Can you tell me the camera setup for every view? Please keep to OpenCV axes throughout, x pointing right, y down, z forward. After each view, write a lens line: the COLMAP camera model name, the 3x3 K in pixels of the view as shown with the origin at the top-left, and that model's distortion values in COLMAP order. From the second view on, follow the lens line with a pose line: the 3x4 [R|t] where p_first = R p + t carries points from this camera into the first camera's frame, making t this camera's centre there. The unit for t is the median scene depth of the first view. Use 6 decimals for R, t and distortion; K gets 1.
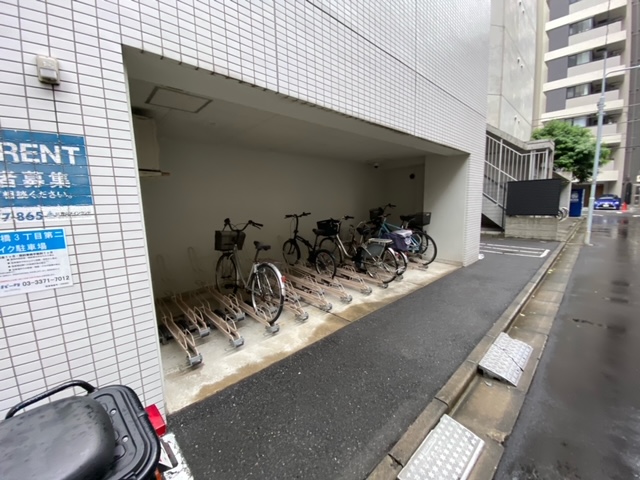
lens RADIAL K [[263.2, 0, 320.0], [0, 263.2, 240.0], [0, 0, 1]] dist [0.013208, -0.017088]
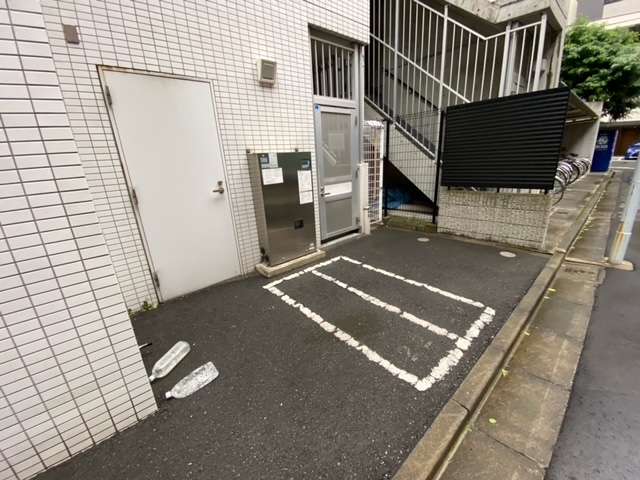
lens RADIAL K [[265.1, 0, 331.2], [0, 265.1, 243.0], [0, 0, 1]] dist [-0.000178, -0.009974]
pose [[0.999366, -0.029405, -0.020049, 0.289487], [0.032326, 0.985638, 0.165751, -0.043444], [0.014887, -0.166294, 0.985964, 0.295380]]
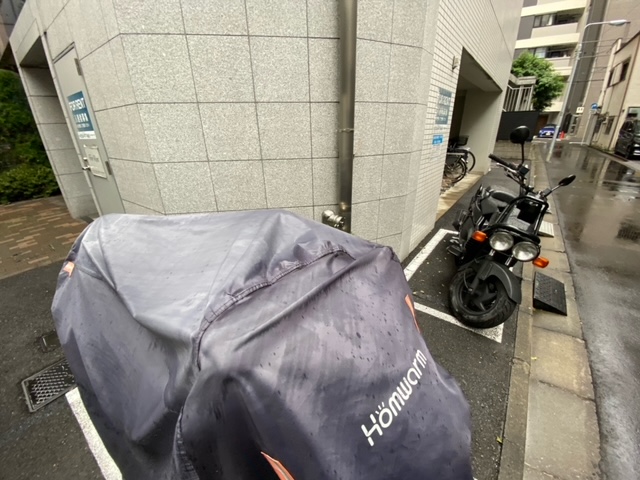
lens RADIAL K [[263.2, 0, 320.0], [0, 263.2, 240.0], [0, 0, 1]] dist [0.013208, -0.017088]
pose [[0.985342, -0.060267, 0.159592, -0.211315], [0.018578, 0.967864, 0.250789, 0.022389], [-0.169577, -0.244148, 0.954796, -0.116690]]
